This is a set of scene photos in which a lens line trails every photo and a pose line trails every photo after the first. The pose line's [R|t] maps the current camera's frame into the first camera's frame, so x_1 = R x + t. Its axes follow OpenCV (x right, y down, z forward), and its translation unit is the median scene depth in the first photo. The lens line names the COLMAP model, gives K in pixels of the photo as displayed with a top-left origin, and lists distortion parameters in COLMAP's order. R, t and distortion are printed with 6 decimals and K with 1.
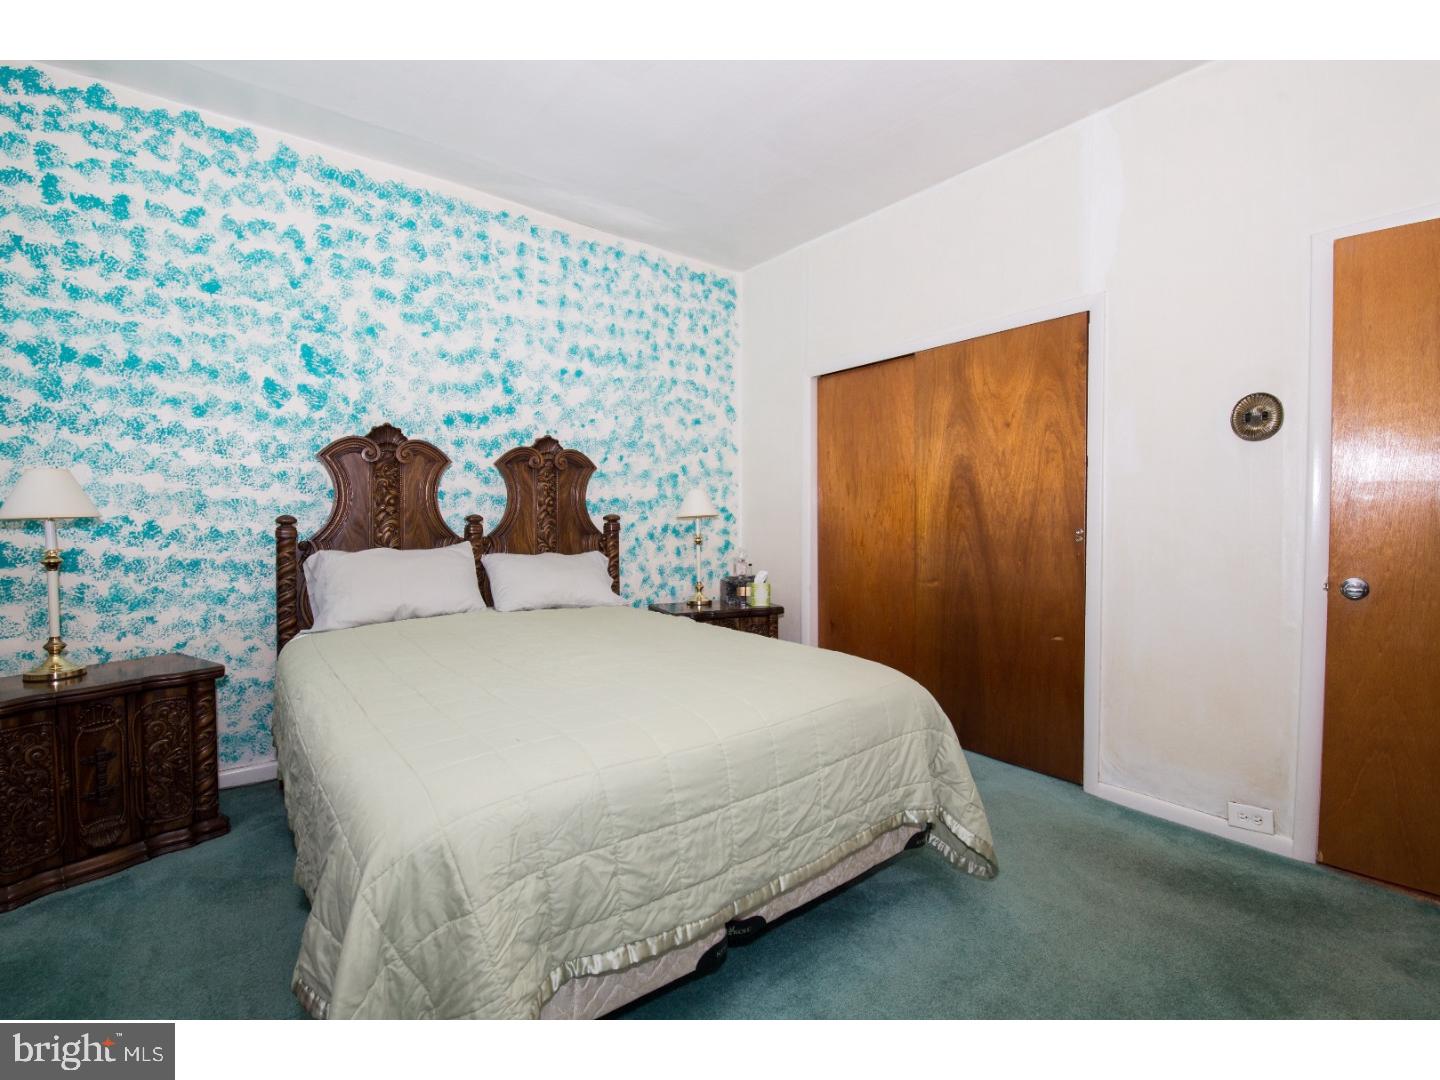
lens RADIAL K [[623.4, 0, 715.5], [0, 623.4, 528.7], [0, 0, 1]] dist [-0.002200, -0.009206]
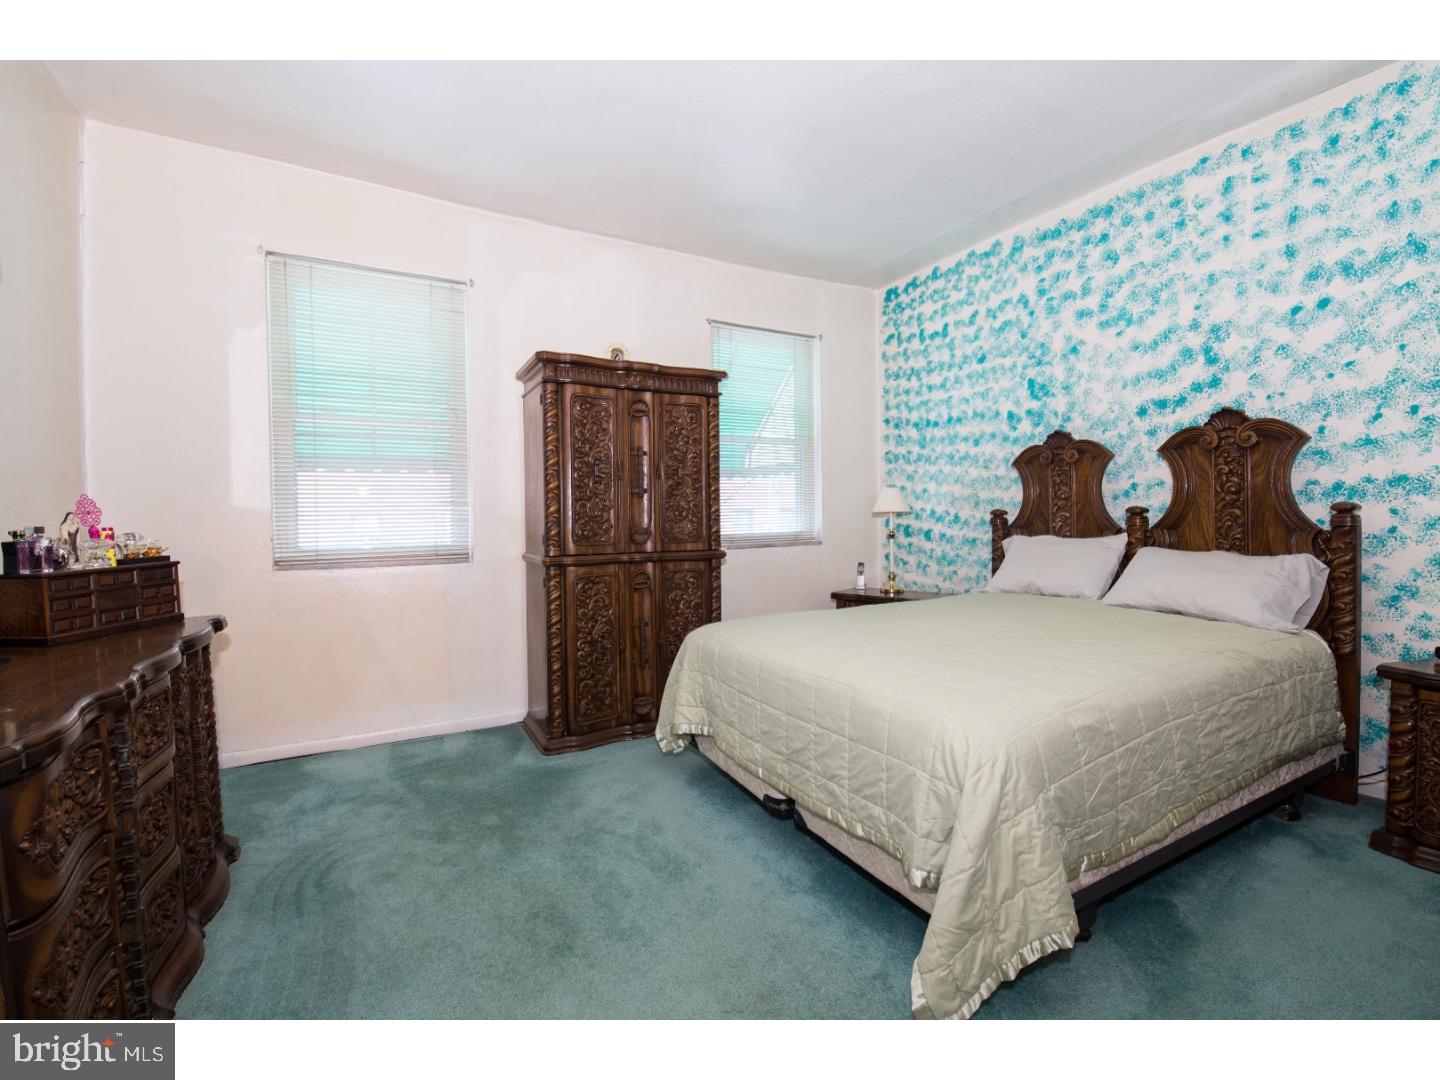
lens RADIAL K [[623.4, 0, 715.5], [0, 623.4, 528.7], [0, 0, 1]] dist [-0.002200, -0.009206]
pose [[-0.153318, 0.024344, -0.987877, 0.714282], [-0.004822, 0.999666, 0.025382, -0.008963], [0.988165, 0.008655, -0.153149, 0.521508]]
